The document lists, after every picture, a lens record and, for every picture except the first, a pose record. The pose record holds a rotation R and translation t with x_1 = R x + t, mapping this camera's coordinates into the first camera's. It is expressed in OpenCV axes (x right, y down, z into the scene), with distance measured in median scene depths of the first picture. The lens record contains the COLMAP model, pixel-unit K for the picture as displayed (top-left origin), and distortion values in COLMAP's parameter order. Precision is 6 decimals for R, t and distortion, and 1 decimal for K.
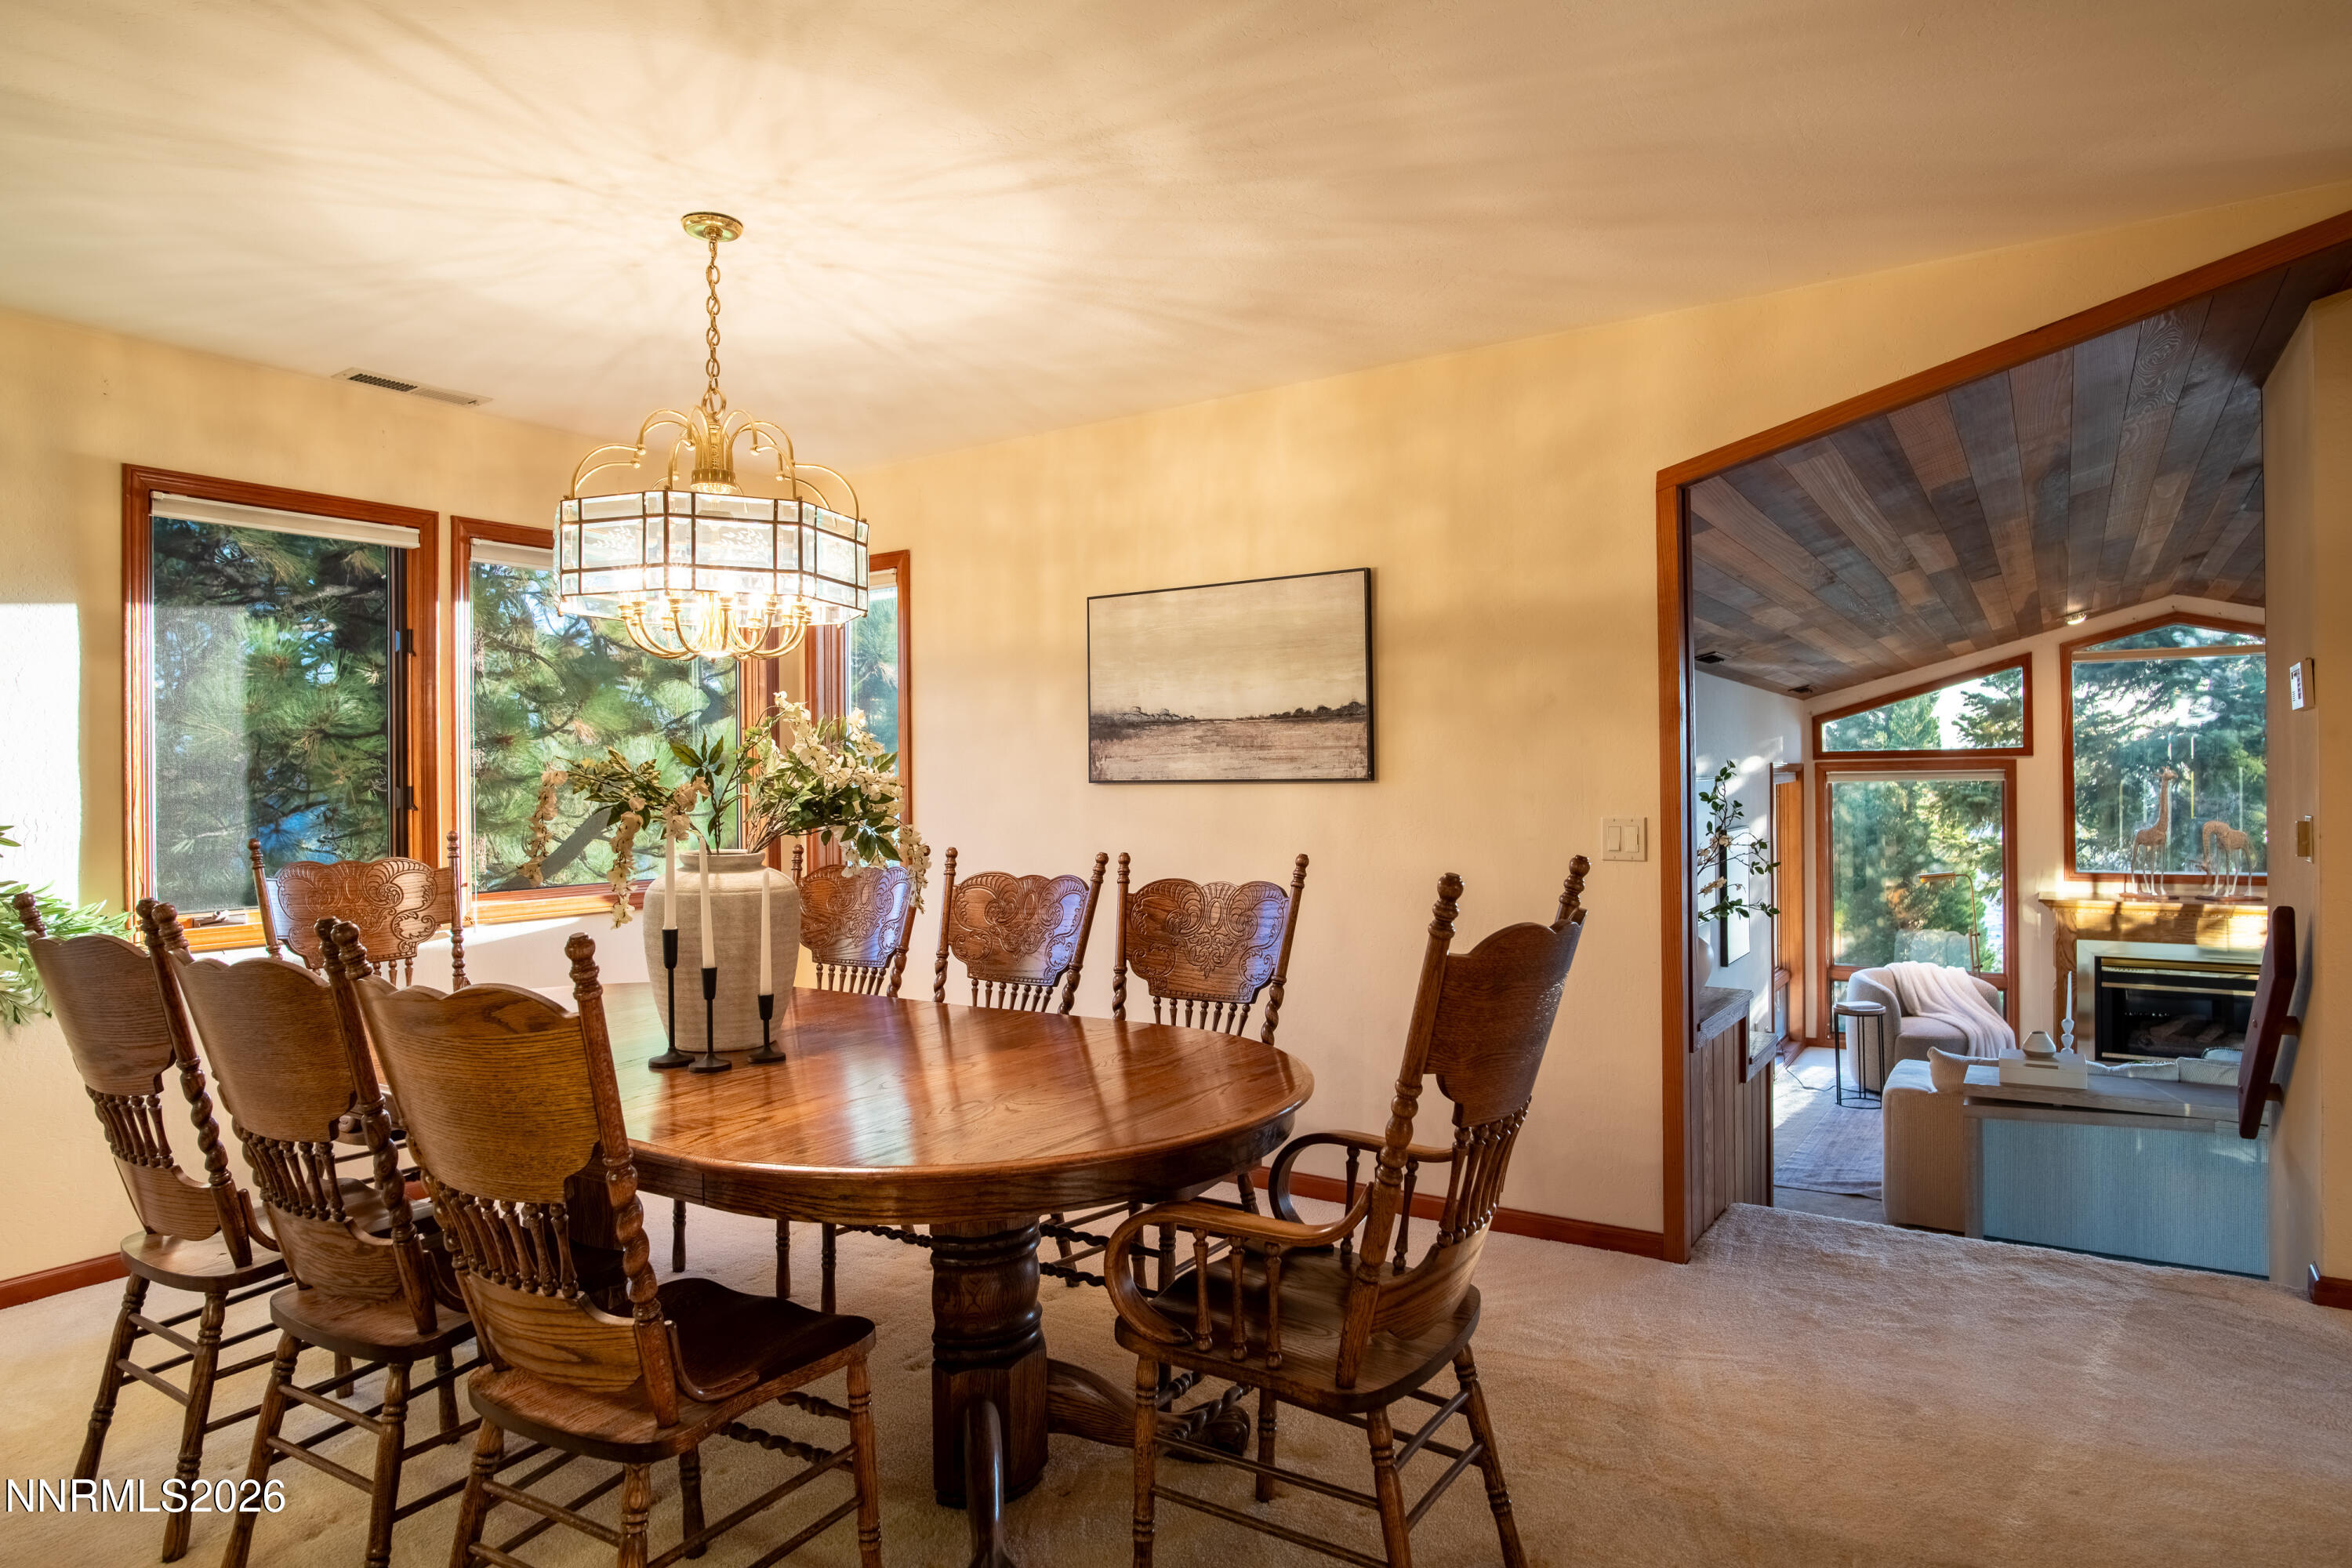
lens RADIAL K [[1350.8, 0, 1174.8], [0, 1350.8, 781.8], [0, 0, 1]] dist [-0.037265, 0.010161]
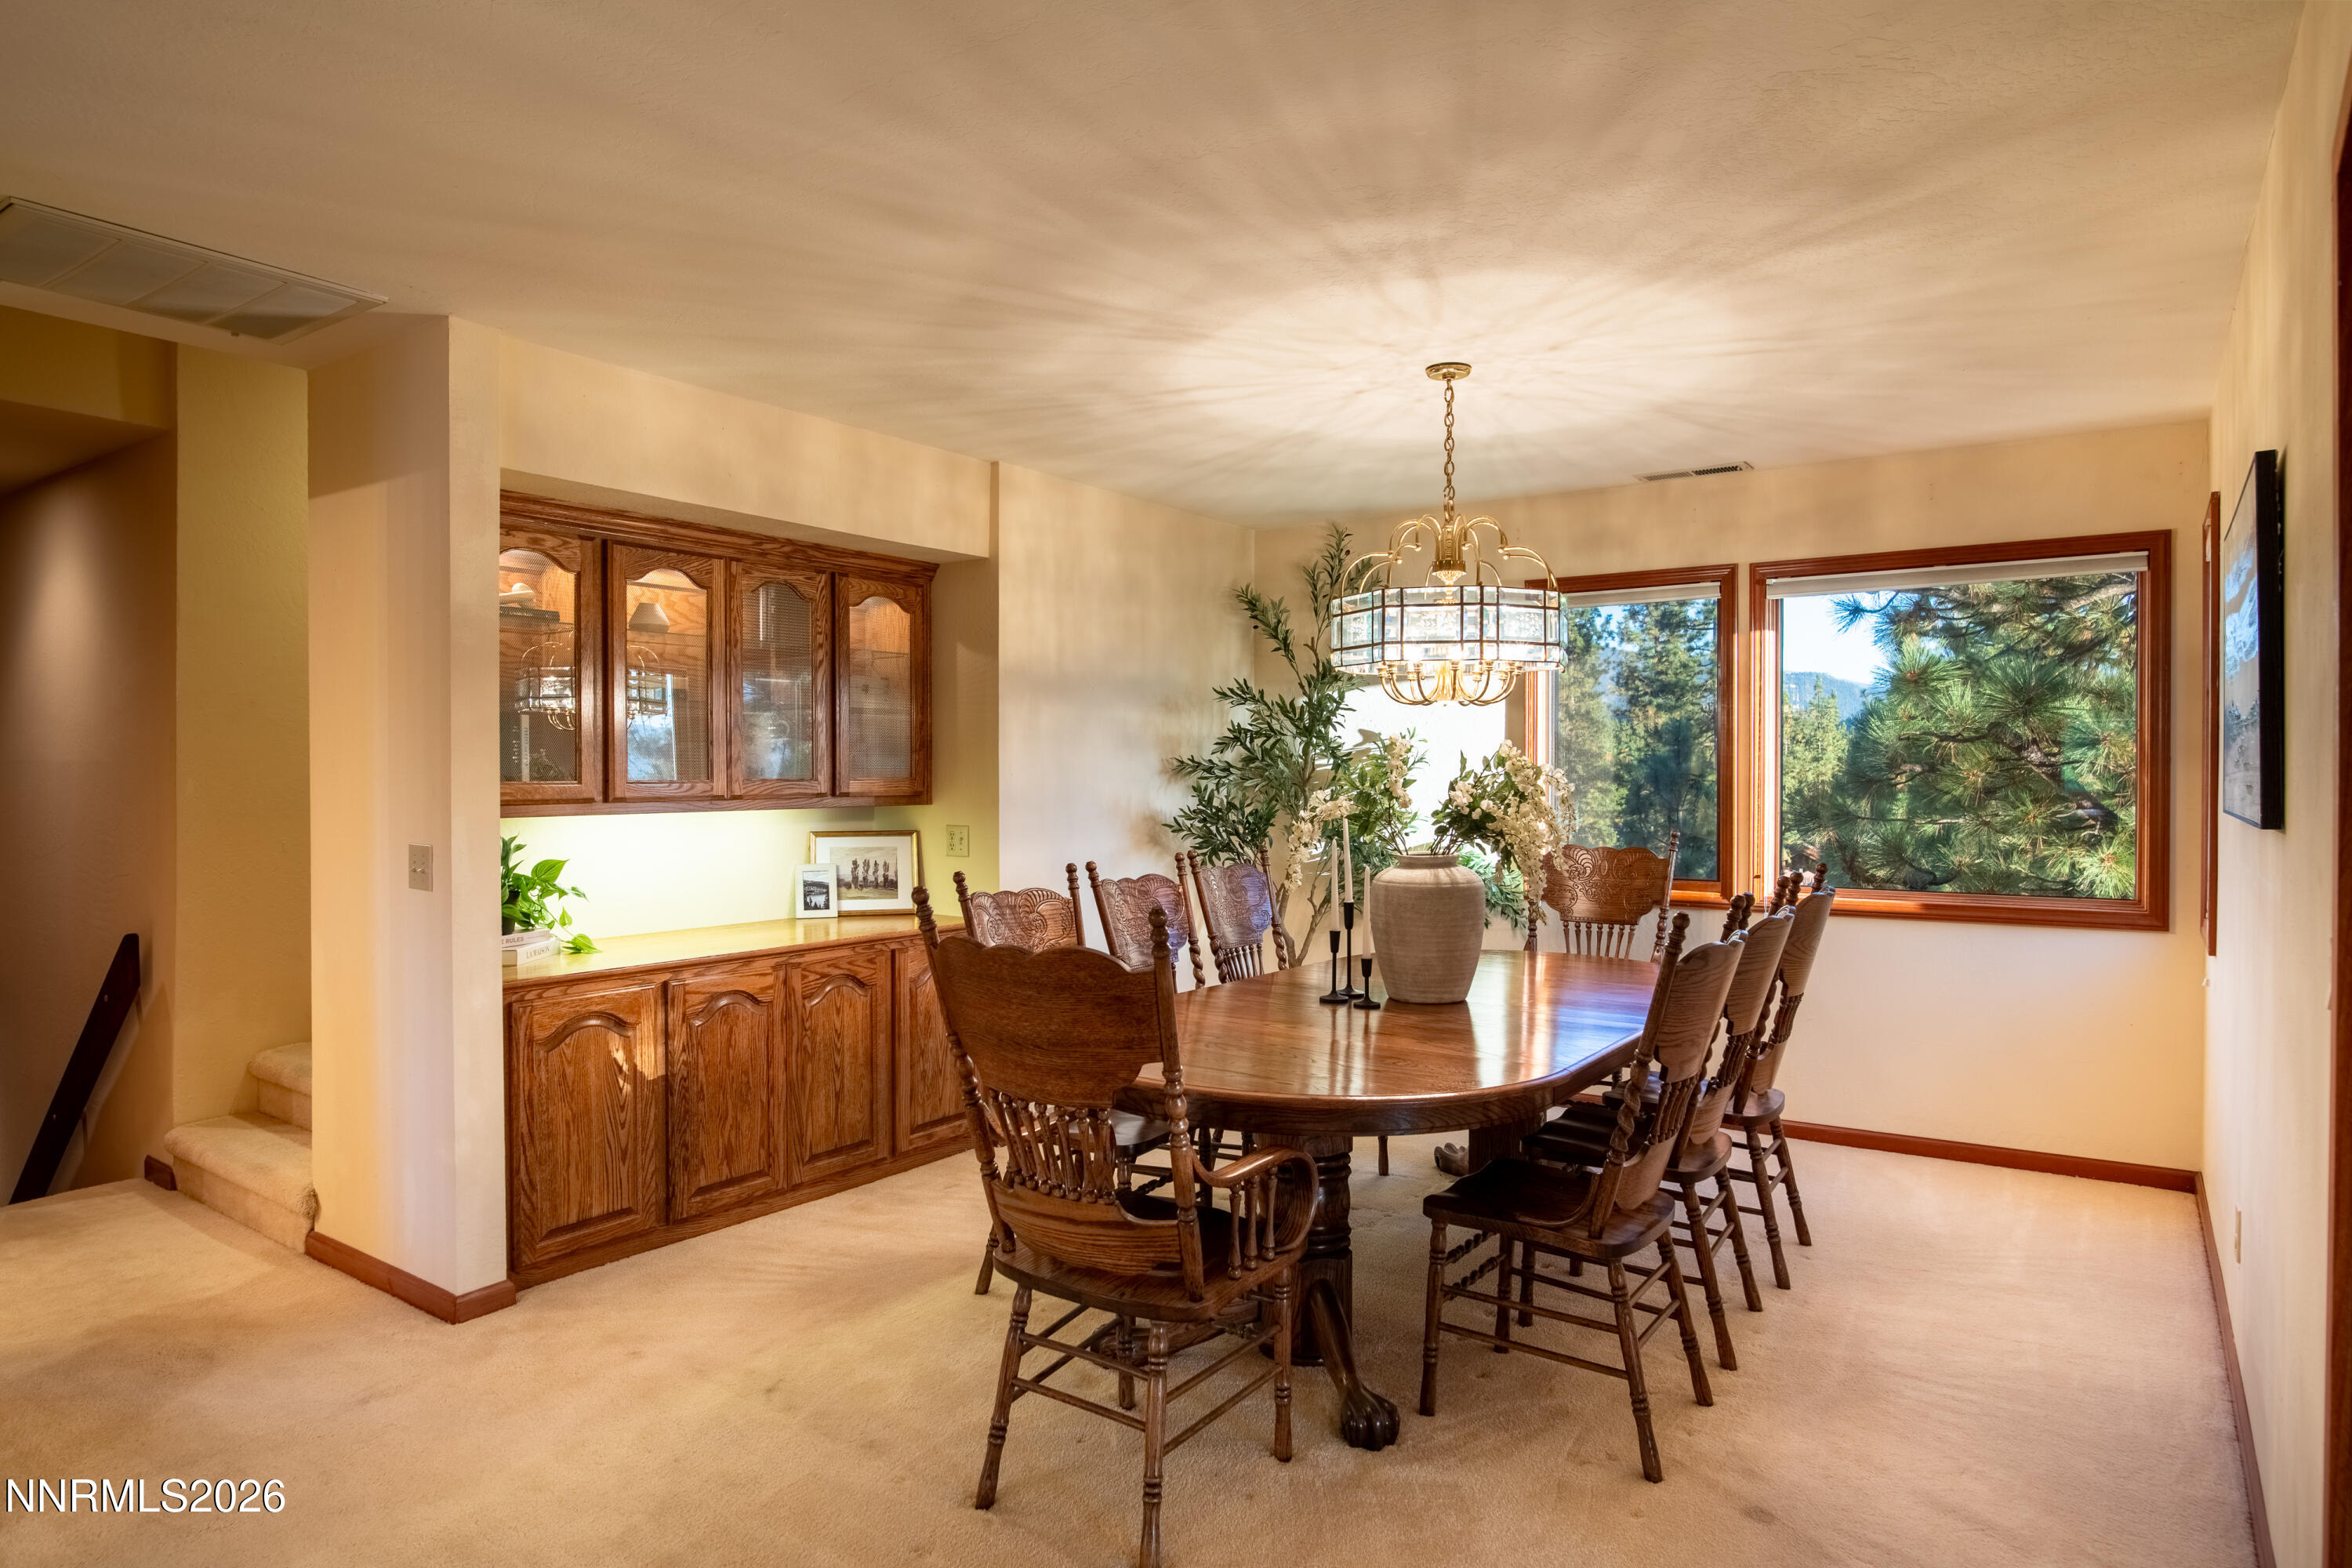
lens RADIAL K [[1350.8, 0, 1168.8], [0, 1350.8, 777.3], [0, 0, 1]] dist [-0.037265, 0.010161]
pose [[-0.021029, 0.016978, -0.999635, 0.983197], [0.006883, 0.999835, 0.016836, -0.056947], [0.999755, -0.006526, -0.021142, 0.796492]]
